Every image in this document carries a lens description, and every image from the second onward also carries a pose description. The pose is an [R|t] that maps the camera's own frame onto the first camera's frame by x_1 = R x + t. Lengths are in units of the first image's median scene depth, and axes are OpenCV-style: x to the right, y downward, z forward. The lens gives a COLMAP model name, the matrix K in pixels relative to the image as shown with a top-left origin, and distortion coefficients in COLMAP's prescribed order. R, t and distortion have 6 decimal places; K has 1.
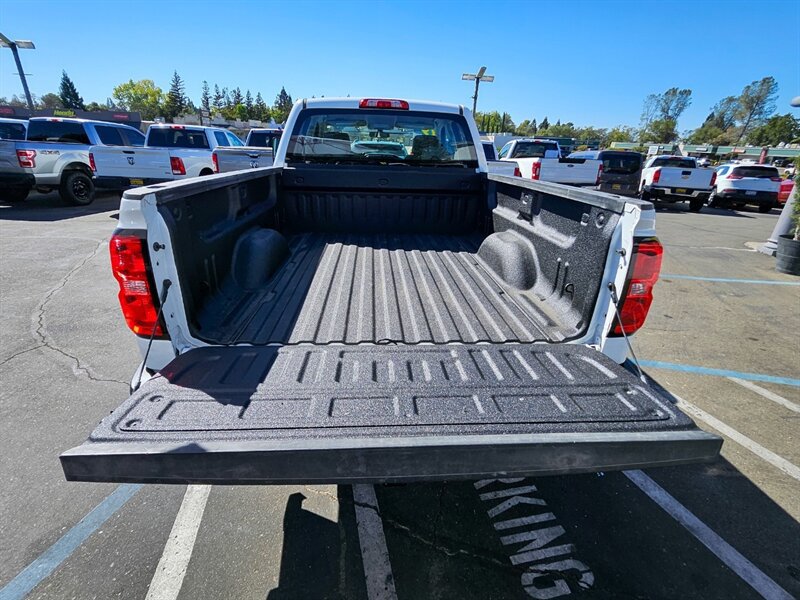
lens RADIAL K [[378.0, 0, 399.6], [0, 378.0, 298.3], [0, 0, 1]] dist [0.000963, 0.003357]
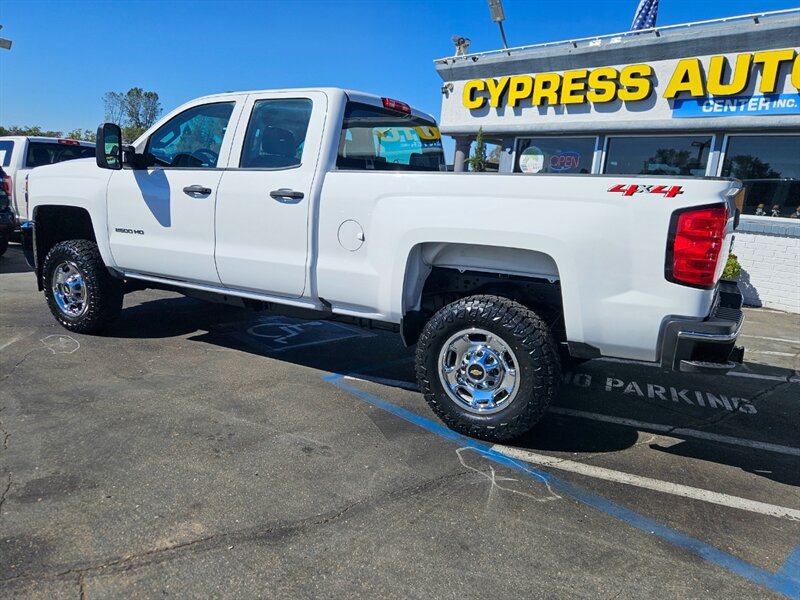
lens RADIAL K [[572.5, 0, 394.1], [0, 572.5, 299.9], [0, 0, 1]] dist [0.060409, -0.038563]
pose [[0.566184, -0.164329, 0.807732, -1.240689], [0.277966, 0.960591, 0.000586, -0.068482], [-0.775996, 0.224190, 0.589549, 0.292716]]
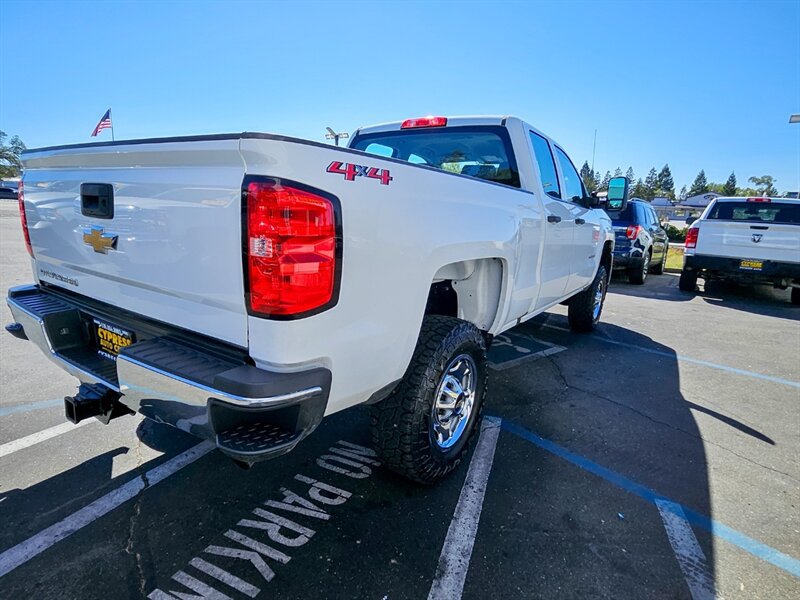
lens RADIAL K [[435.3, 0, 399.9], [0, 435.3, 298.5], [0, 0, 1]] dist [0.003529, -0.000138]
pose [[0.793090, 0.127926, -0.595520, 0.611794], [-0.247697, 0.960941, -0.123448, 0.048702], [0.556467, 0.245414, 0.793799, 0.220685]]
